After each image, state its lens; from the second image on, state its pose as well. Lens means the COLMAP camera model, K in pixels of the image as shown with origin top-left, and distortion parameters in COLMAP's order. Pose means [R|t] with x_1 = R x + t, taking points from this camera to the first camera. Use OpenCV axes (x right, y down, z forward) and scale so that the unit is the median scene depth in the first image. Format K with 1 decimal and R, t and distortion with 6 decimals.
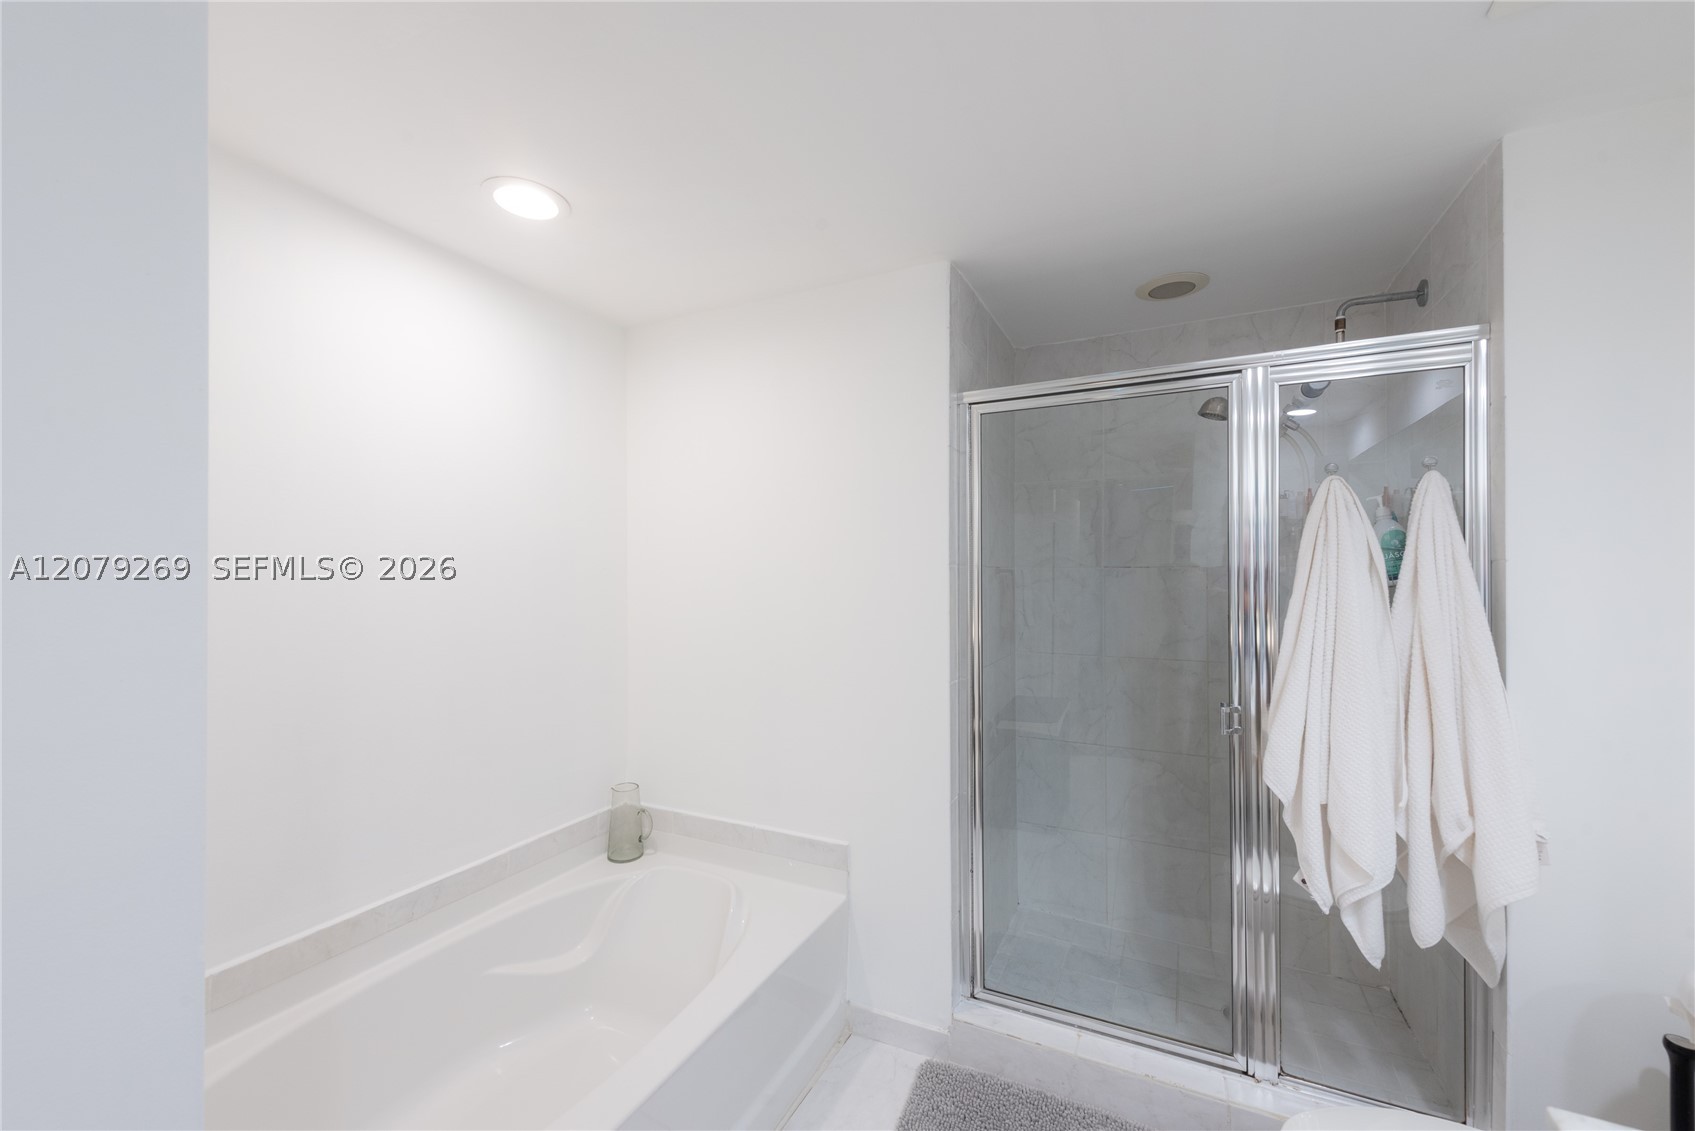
lens RADIAL K [[663.5, 0, 844.1], [0, 663.5, 571.5], [0, 0, 1]] dist [0.013129, -0.000134]
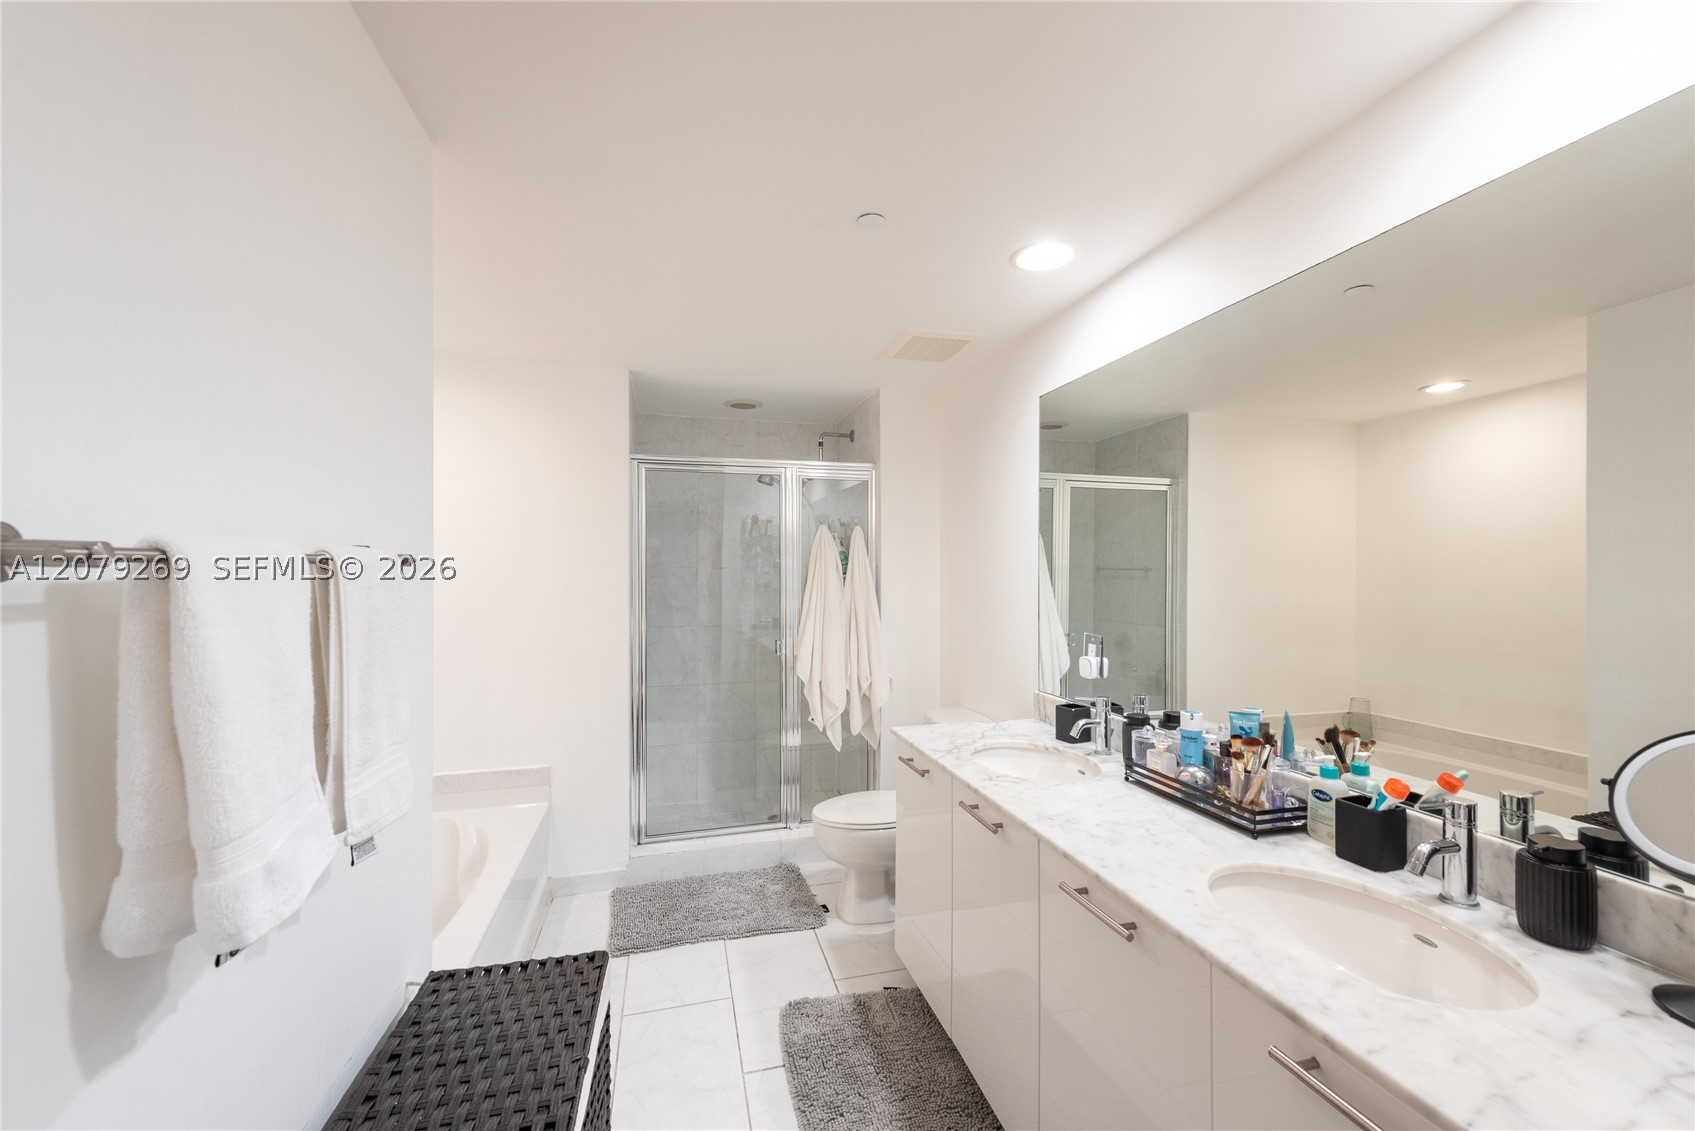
lens RADIAL K [[663.5, 0, 844.1], [0, 663.5, 571.5], [0, 0, 1]] dist [0.013129, -0.000134]
pose [[0.750920, -0.003727, 0.660383, -0.592753], [0.000836, 0.999989, 0.004694, -0.007476], [-0.660393, -0.002972, 0.750915, -0.605307]]
